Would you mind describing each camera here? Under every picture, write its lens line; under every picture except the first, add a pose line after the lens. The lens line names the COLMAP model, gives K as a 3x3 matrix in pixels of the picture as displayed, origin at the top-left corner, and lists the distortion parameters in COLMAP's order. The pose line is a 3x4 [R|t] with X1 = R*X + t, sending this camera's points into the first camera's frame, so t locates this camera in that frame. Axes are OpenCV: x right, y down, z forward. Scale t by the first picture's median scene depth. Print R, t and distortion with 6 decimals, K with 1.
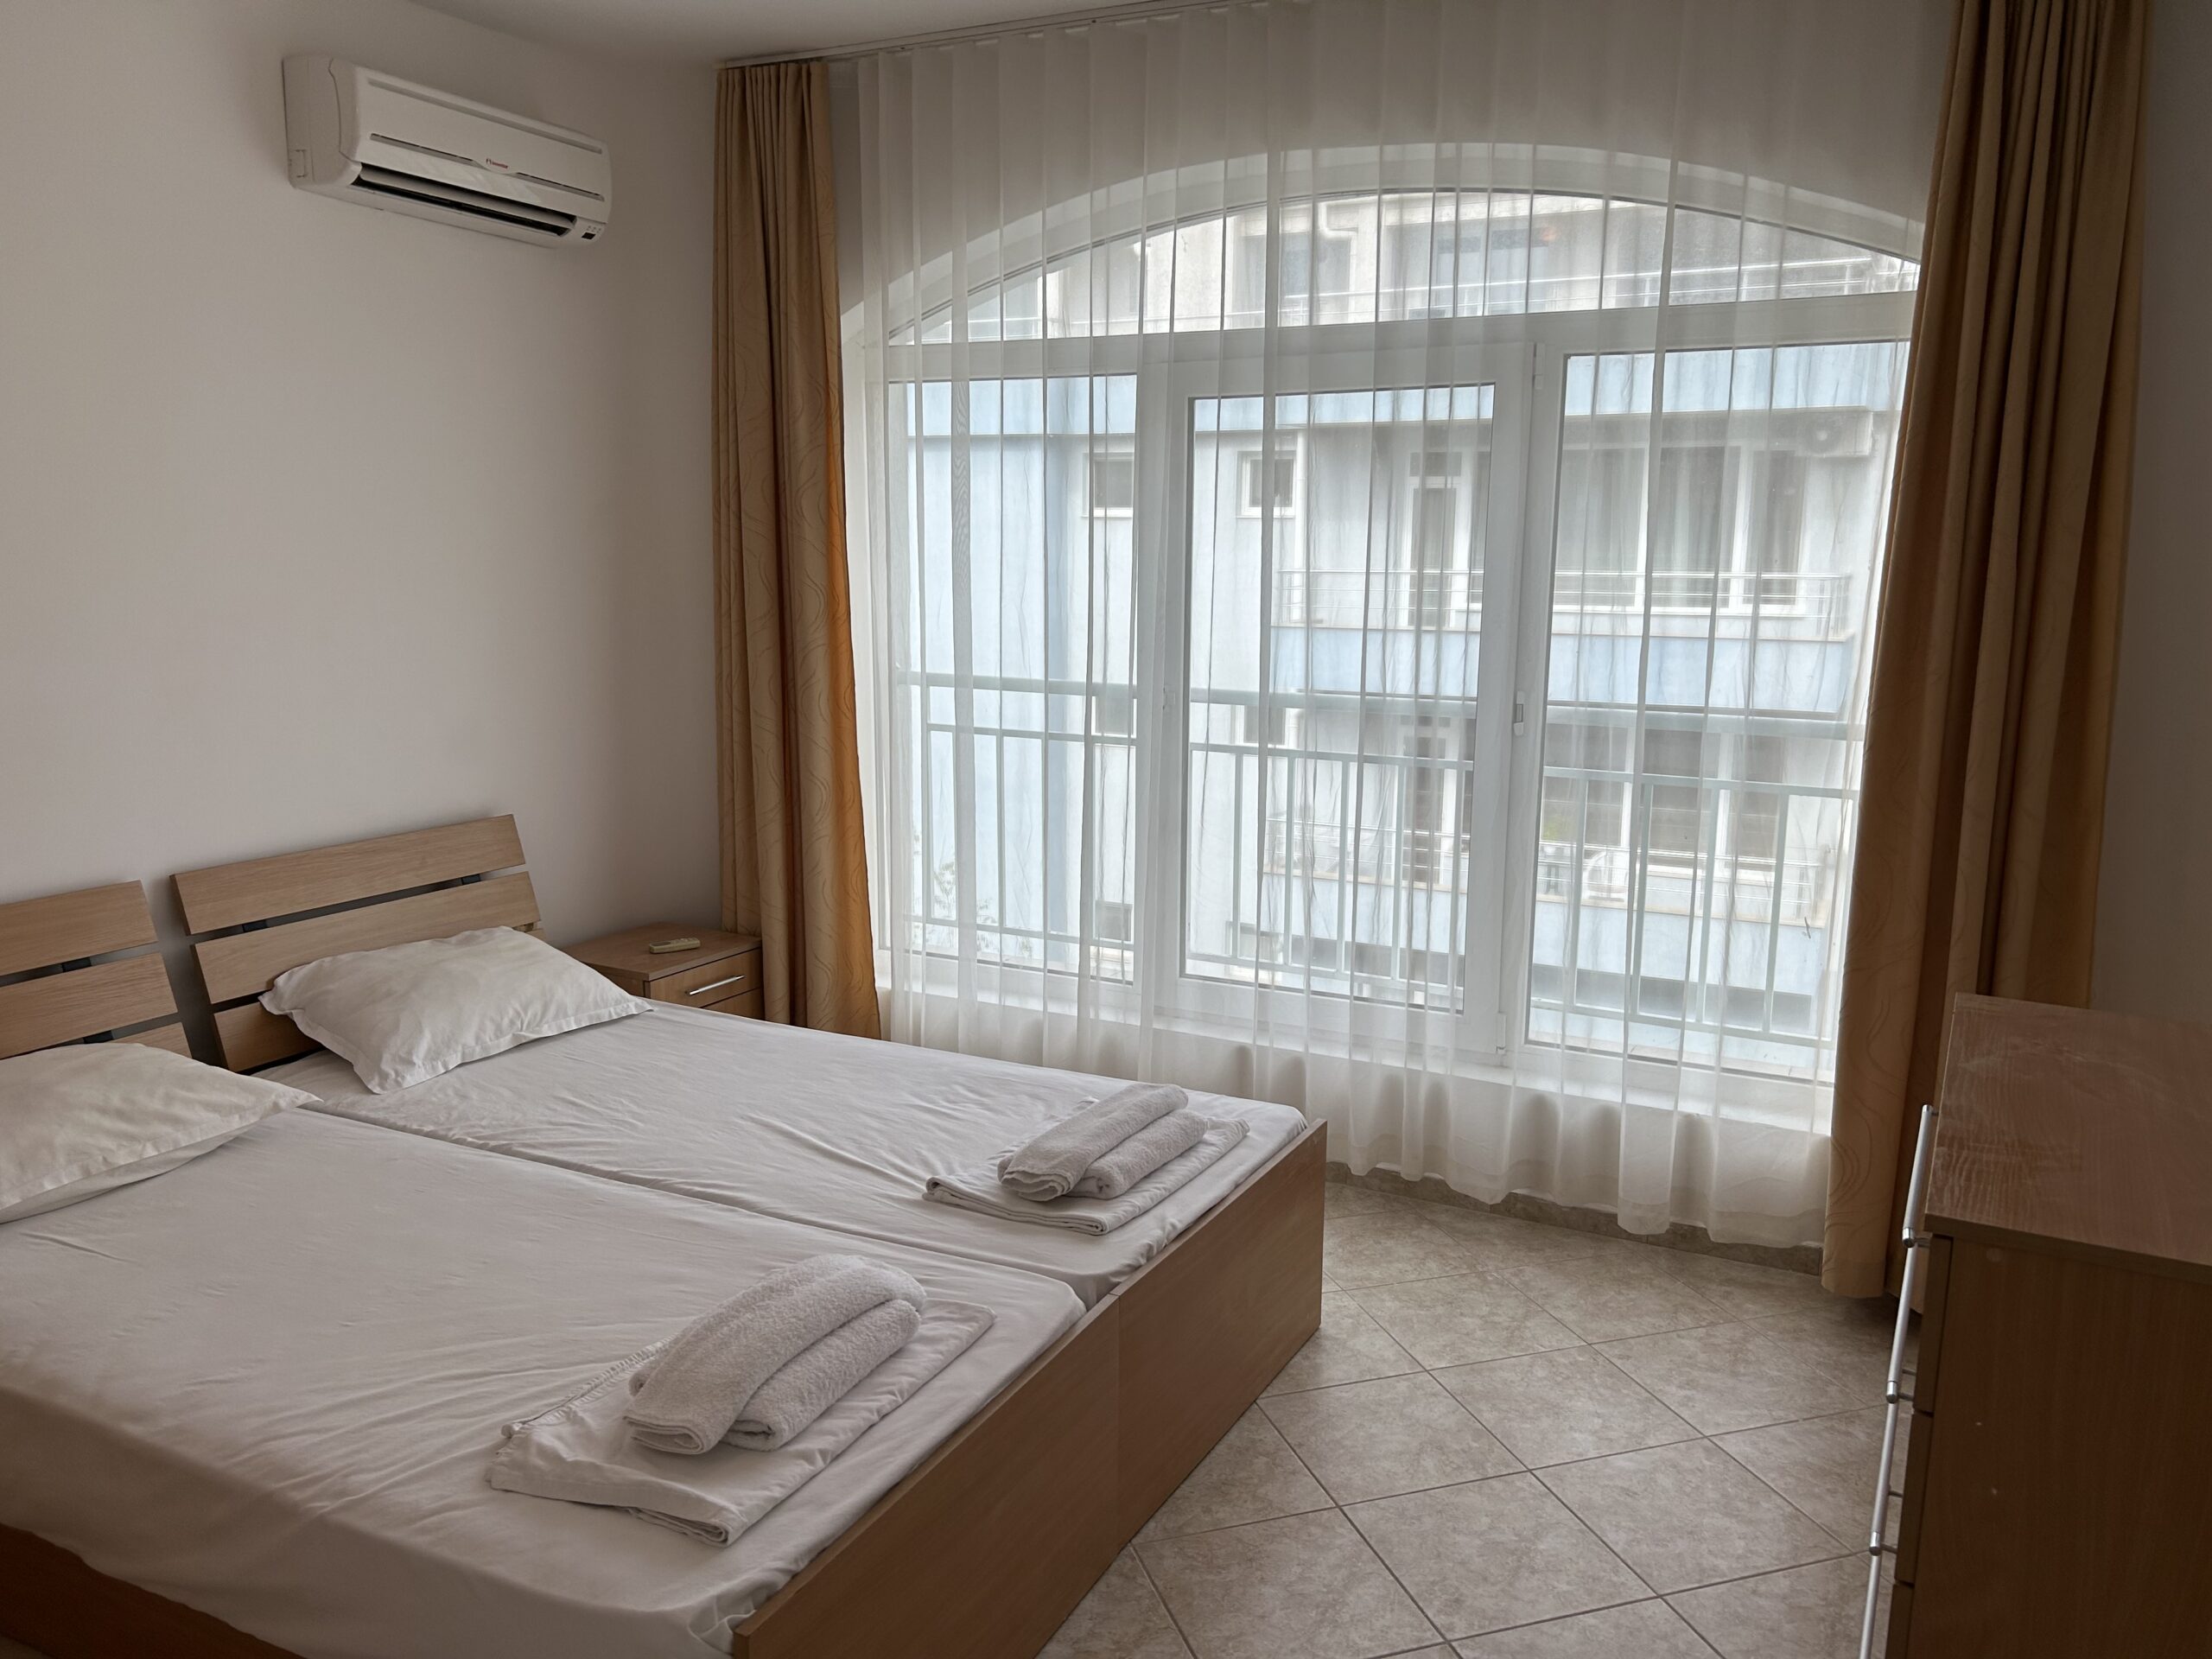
lens RADIAL K [[1675.3, 0, 1108.7], [0, 1675.3, 838.7], [0, 0, 1]] dist [0.030028, -0.002950]
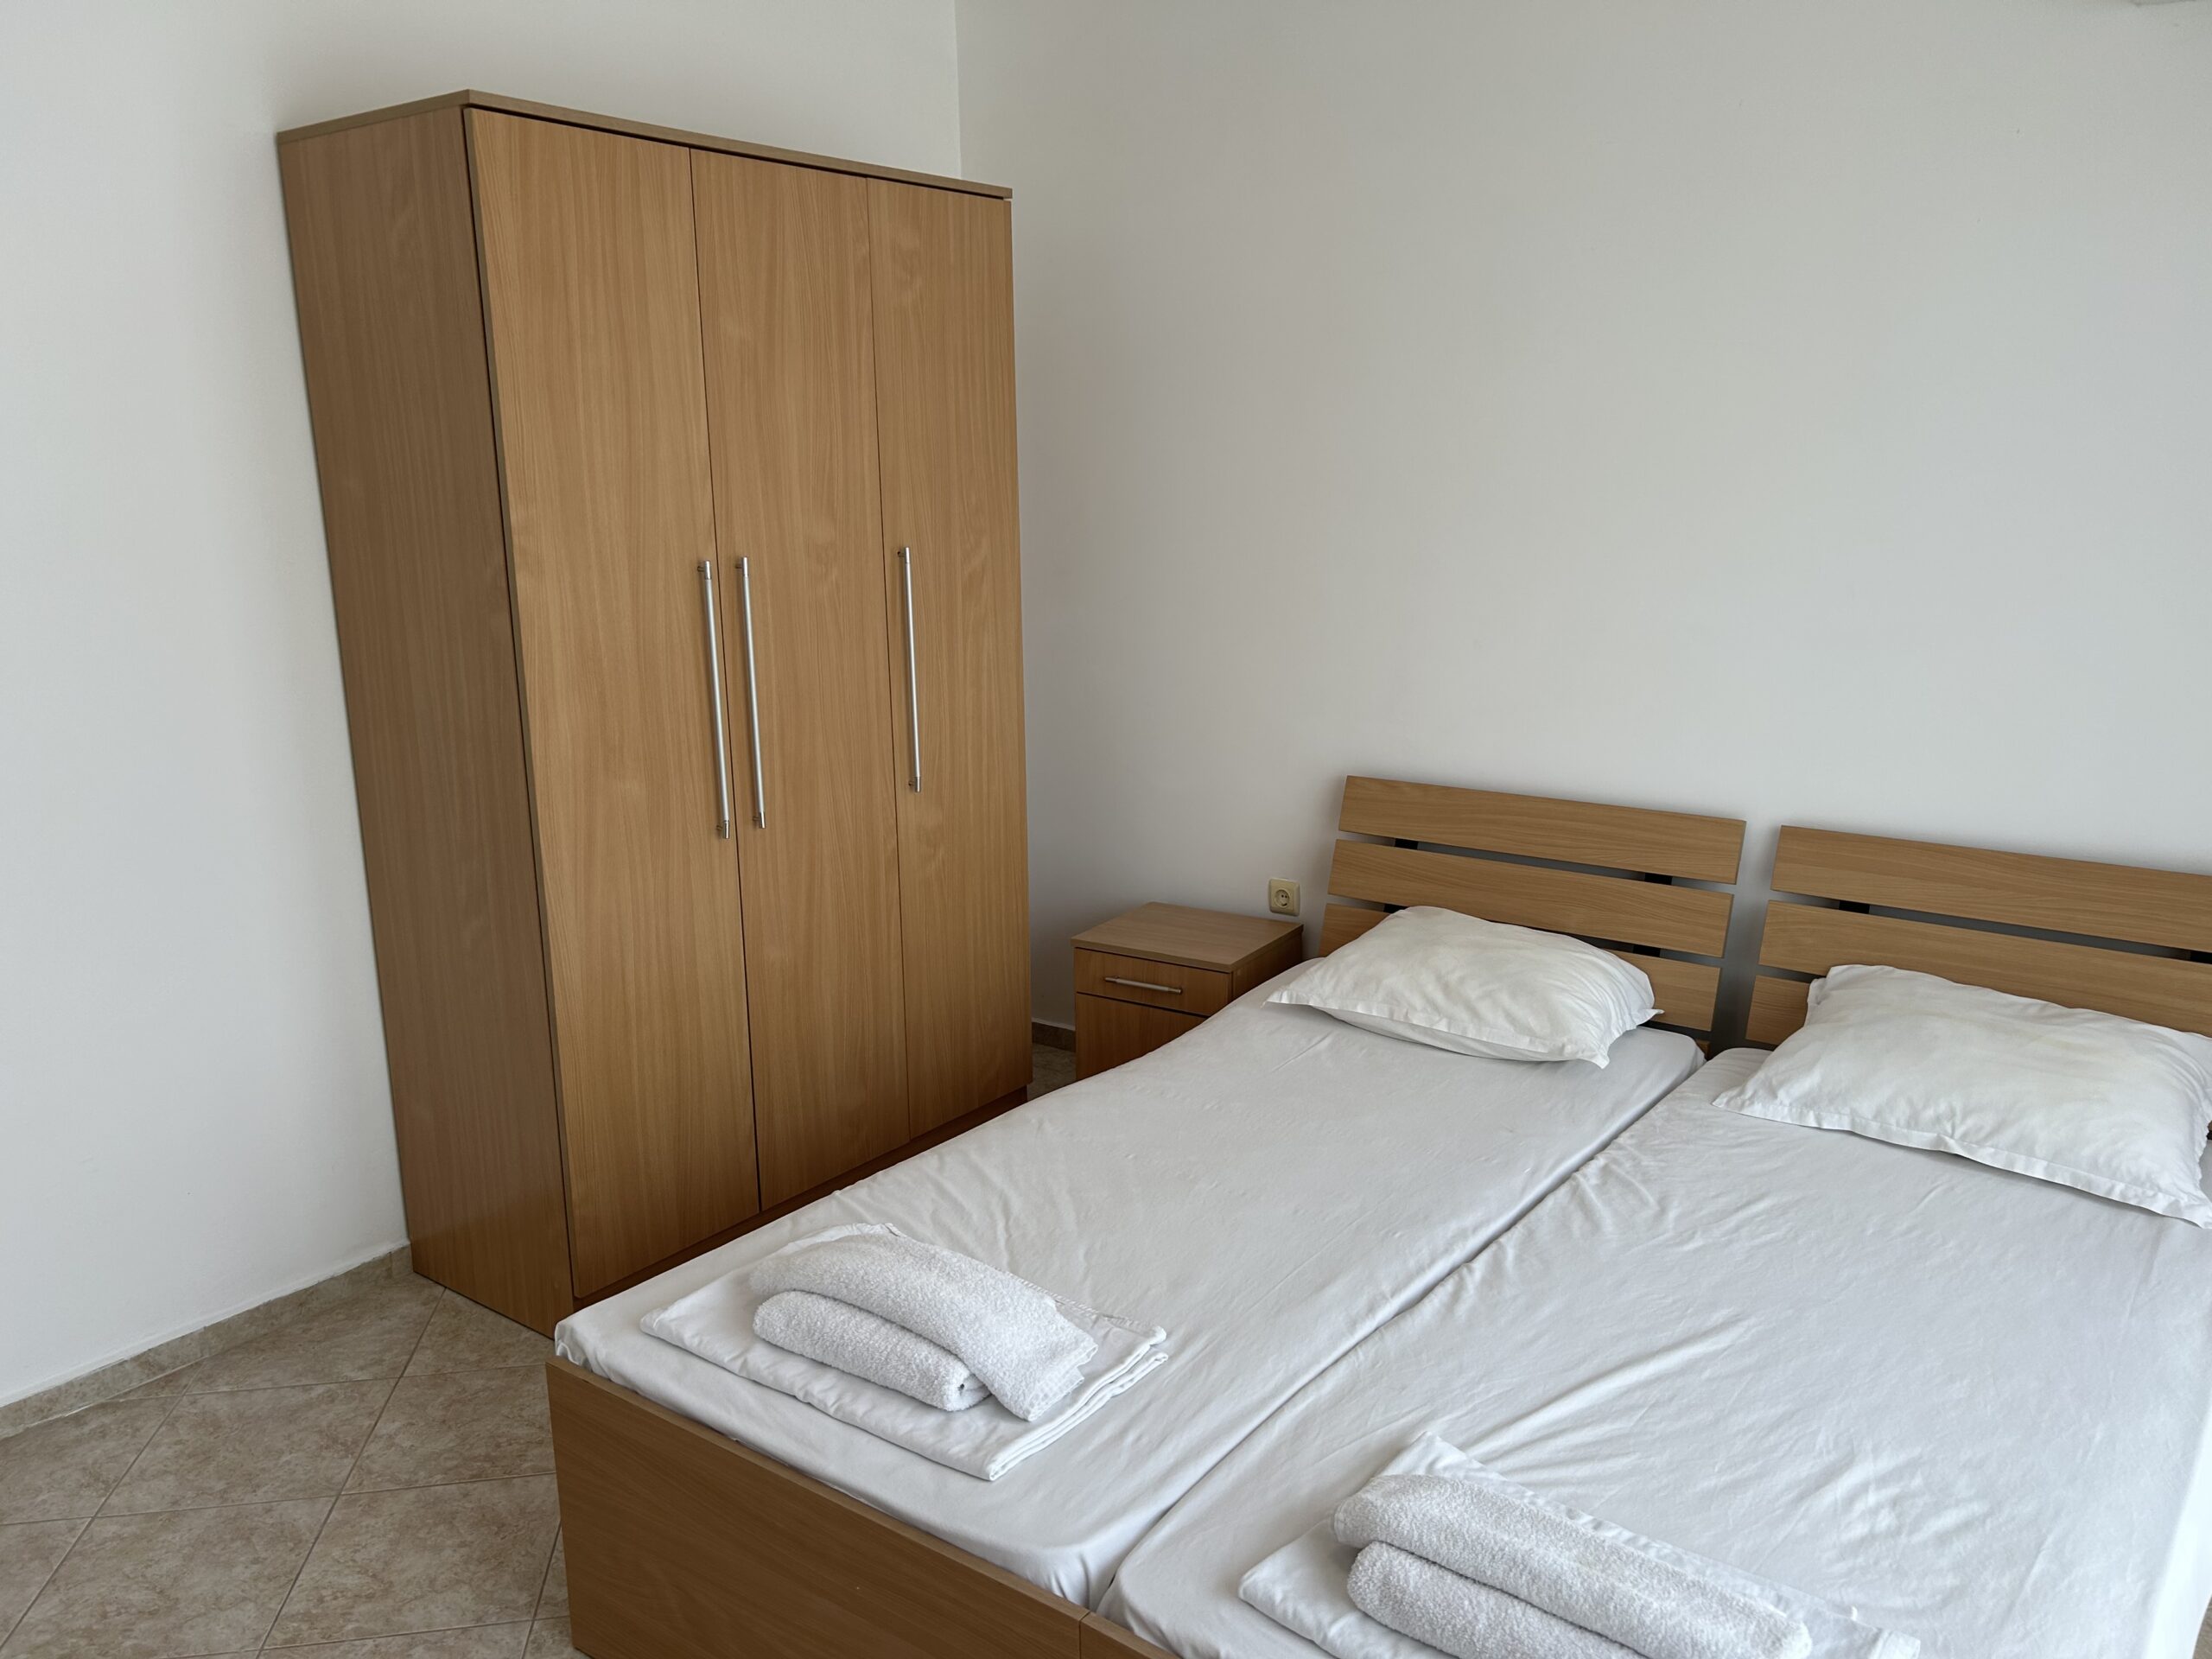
lens RADIAL K [[1675.3, 0, 1125.9], [0, 1675.3, 831.2], [0, 0, 1]] dist [0.030028, -0.002950]
pose [[-0.159728, 0.212296, -0.964063, 0.441079], [-0.166926, 0.956729, 0.238338, -0.145710], [0.972945, 0.198997, -0.117378, 0.775252]]
